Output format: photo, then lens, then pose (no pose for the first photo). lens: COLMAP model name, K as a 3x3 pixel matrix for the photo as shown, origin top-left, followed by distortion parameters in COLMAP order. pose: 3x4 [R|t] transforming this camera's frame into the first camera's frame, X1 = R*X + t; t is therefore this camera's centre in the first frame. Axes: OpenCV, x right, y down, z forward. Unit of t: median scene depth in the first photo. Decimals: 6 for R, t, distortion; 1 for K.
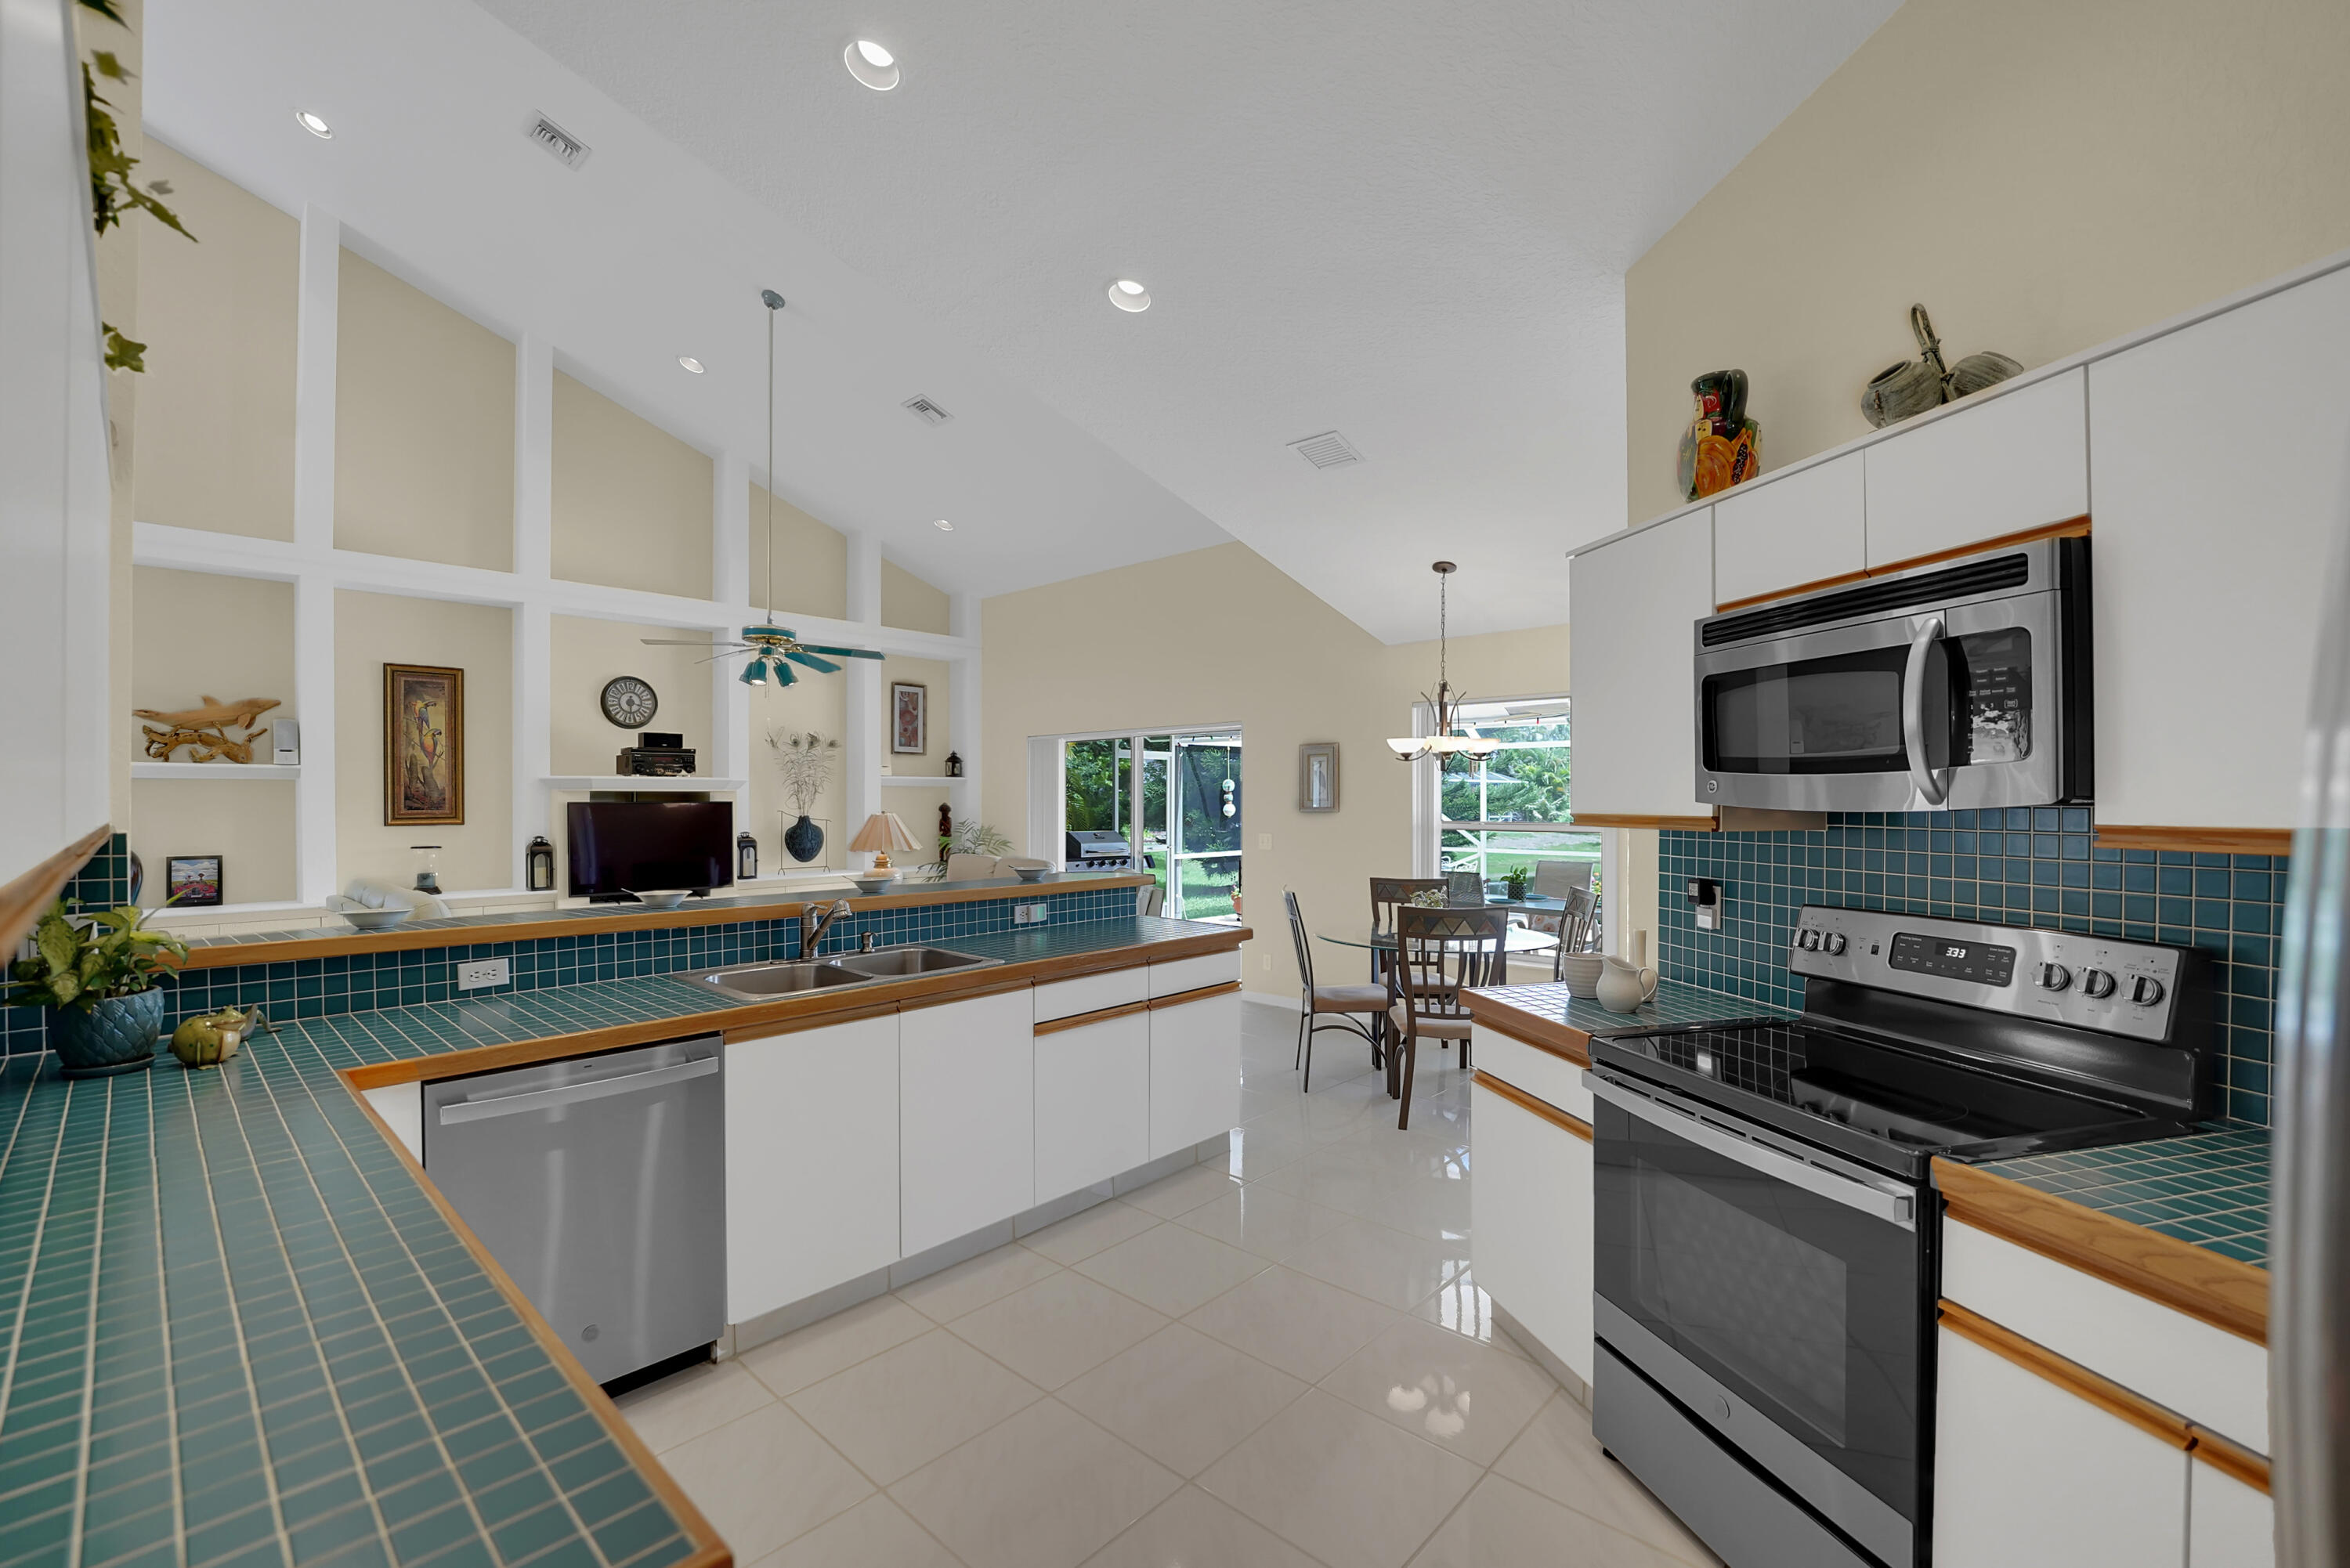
lens RADIAL K [[978.6, 0, 1169.6], [0, 978.6, 794.7], [0, 0, 1]] dist [-0.018764, -0.000368]
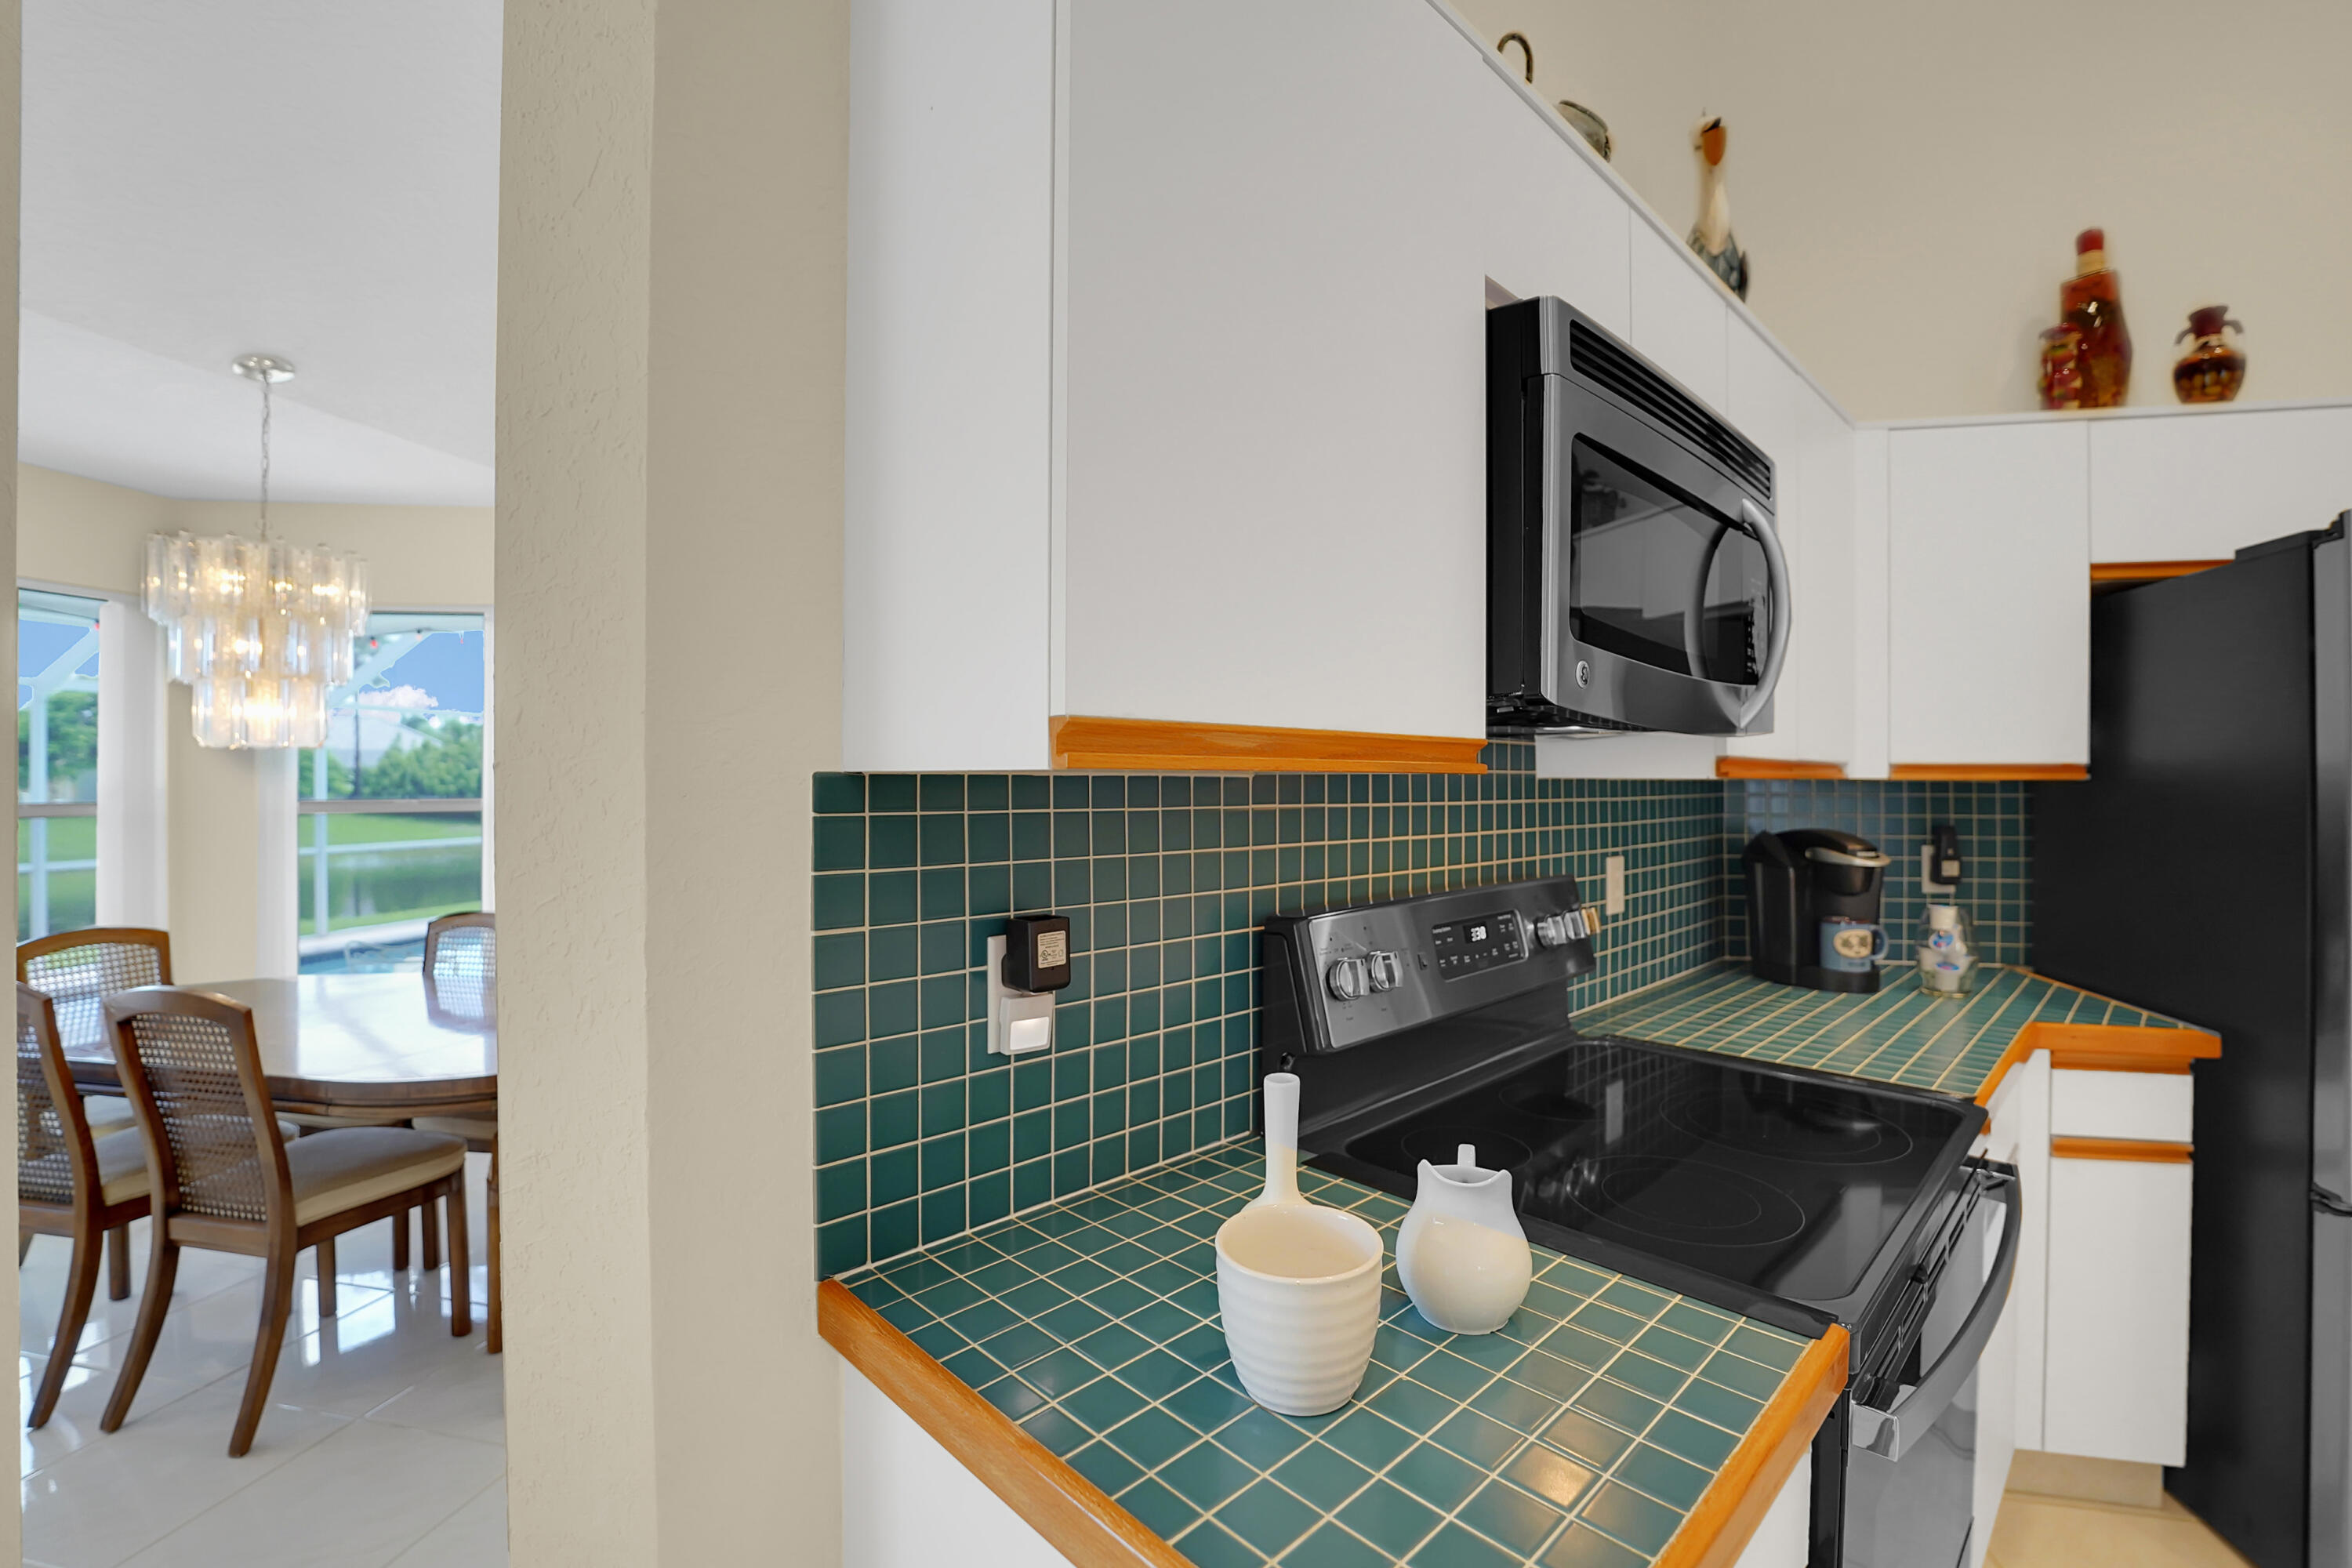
lens RADIAL K [[999.2, 0, 1176.0], [0, 999.2, 784.0], [0, 0, 1]] dist [-0.027284, 0.000118]
pose [[-0.506318, 0.001349, 0.862346, 0.091225], [-0.003642, 0.999987, -0.003703, 0.017380], [-0.862339, -0.005015, -0.506307, 0.520801]]
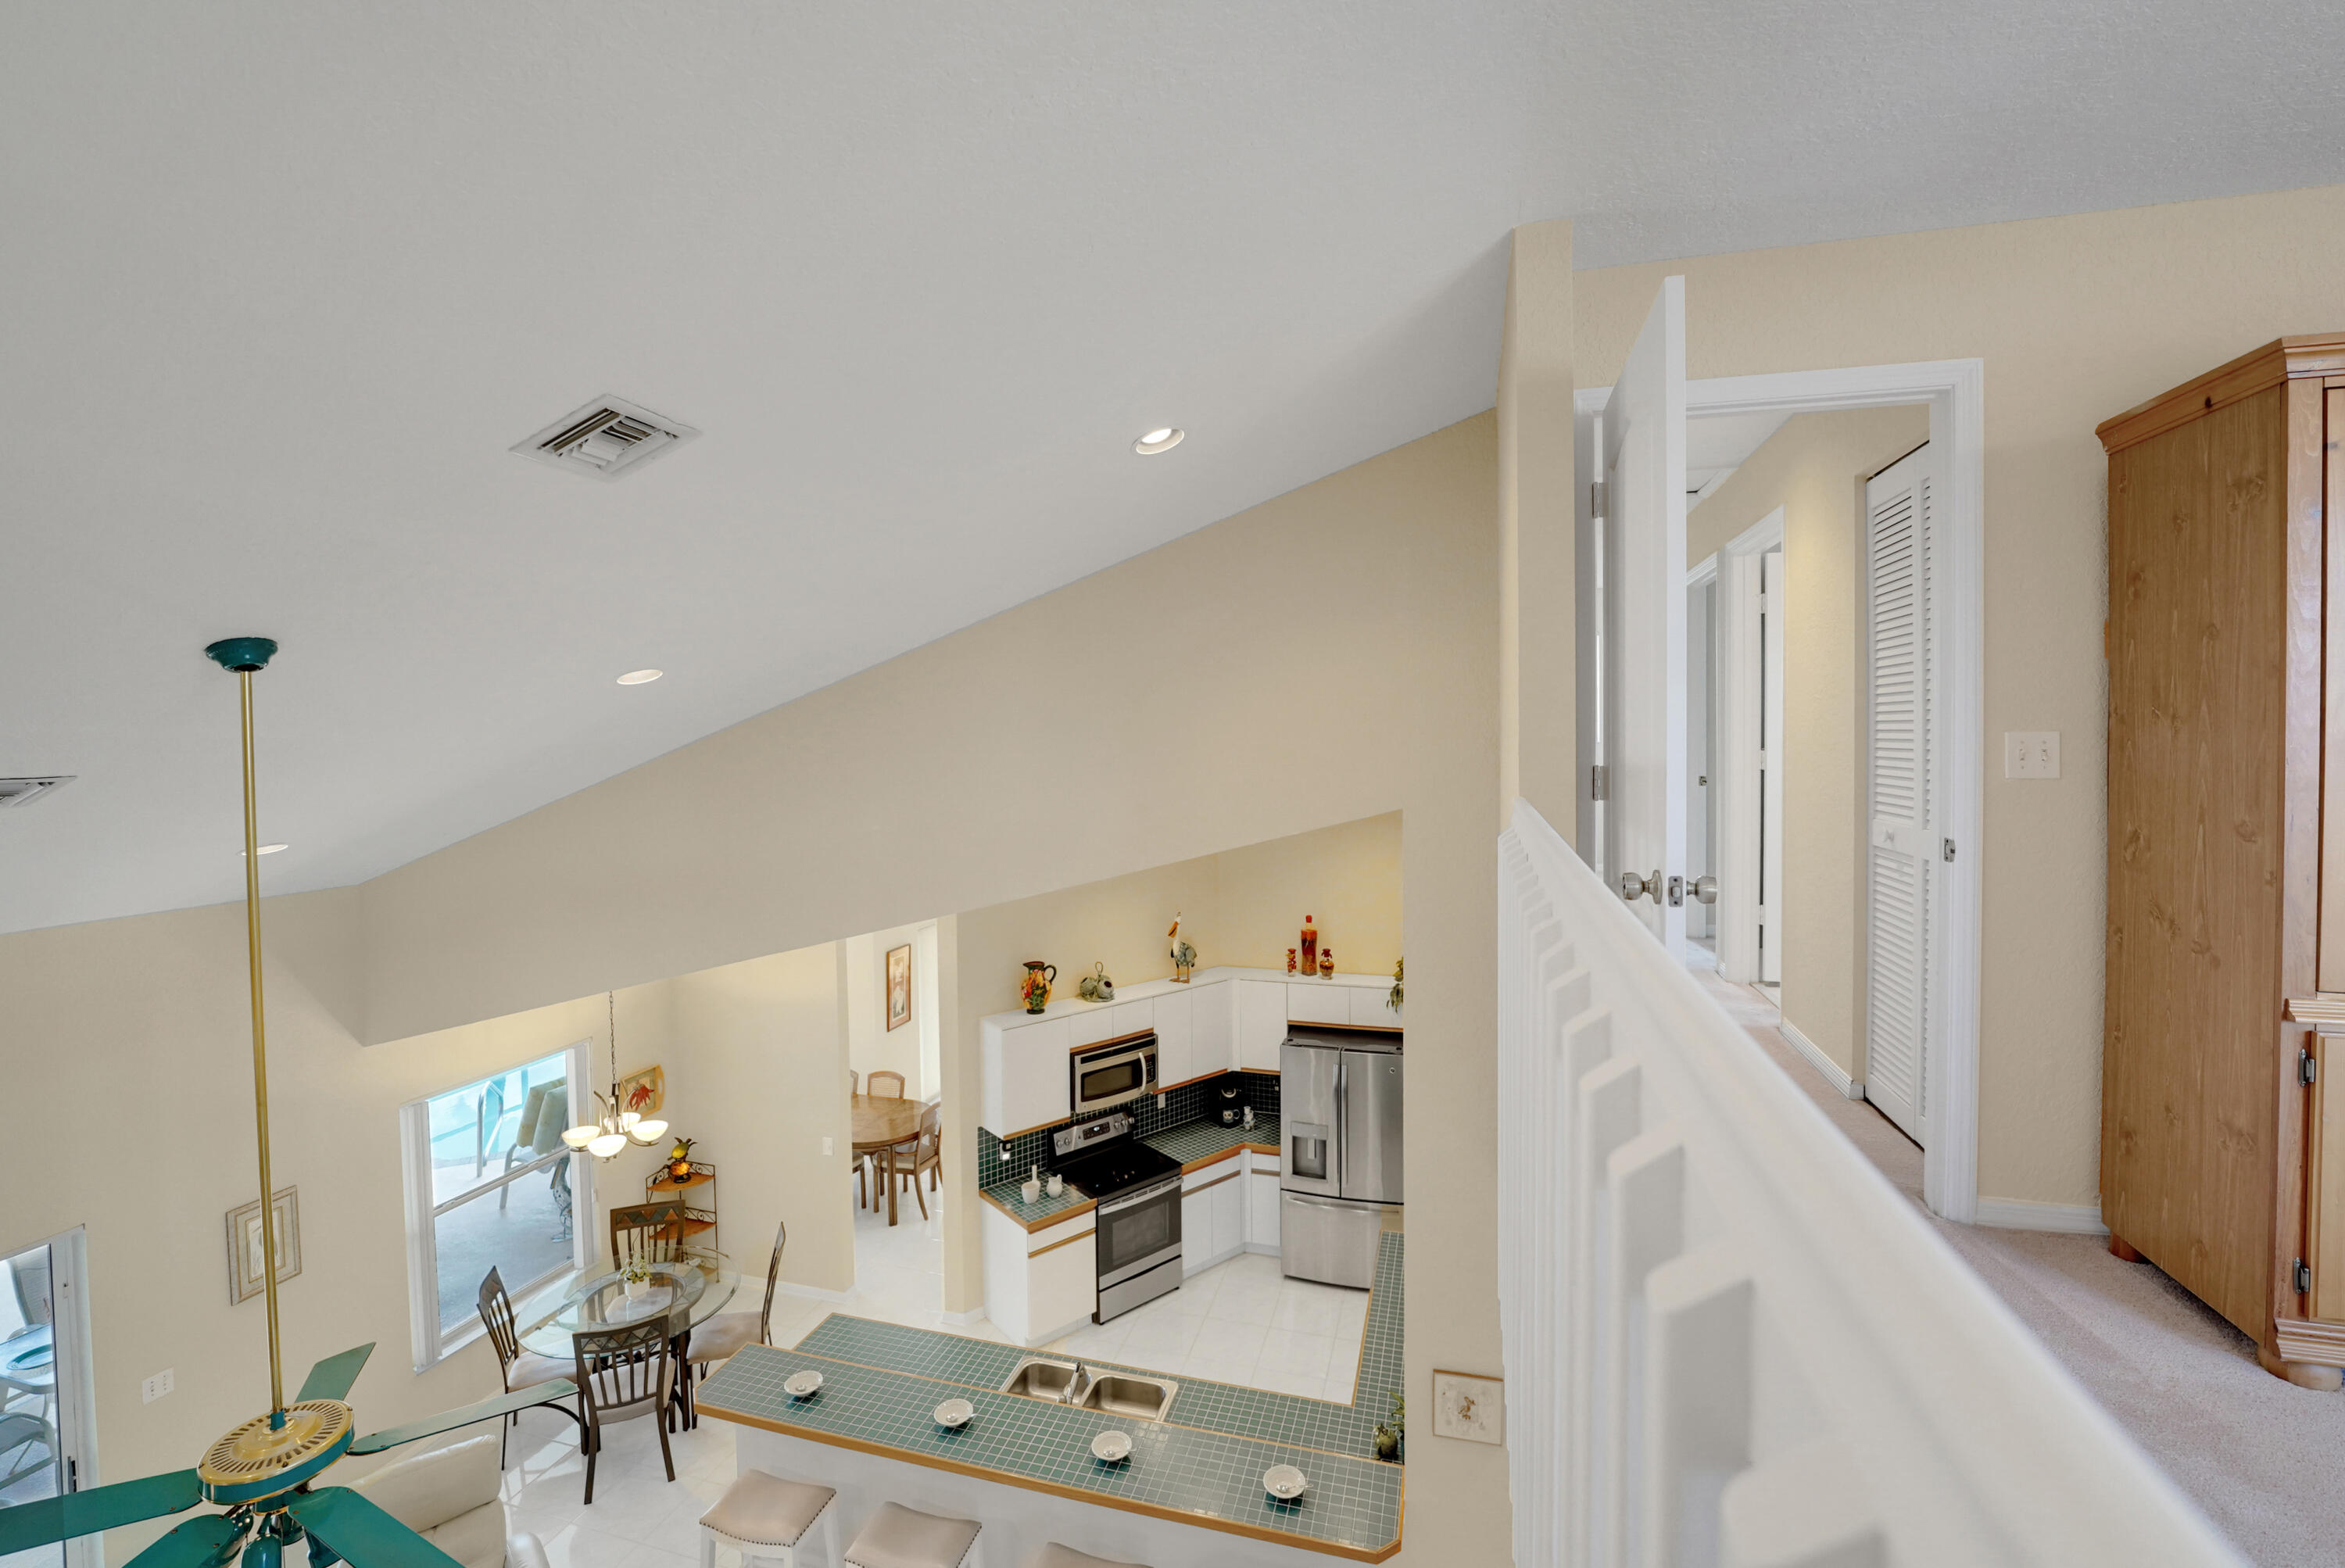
lens RADIAL K [[990.0, 0, 1171.5], [0, 990.0, 757.0], [0, 0, 1]] dist [-0.023664, 0.000380]
pose [[-0.442682, -0.015648, 0.896542, -0.918458], [0.005495, 0.999782, 0.020163, -0.455664], [-0.896662, 0.013852, -0.442500, 0.803199]]
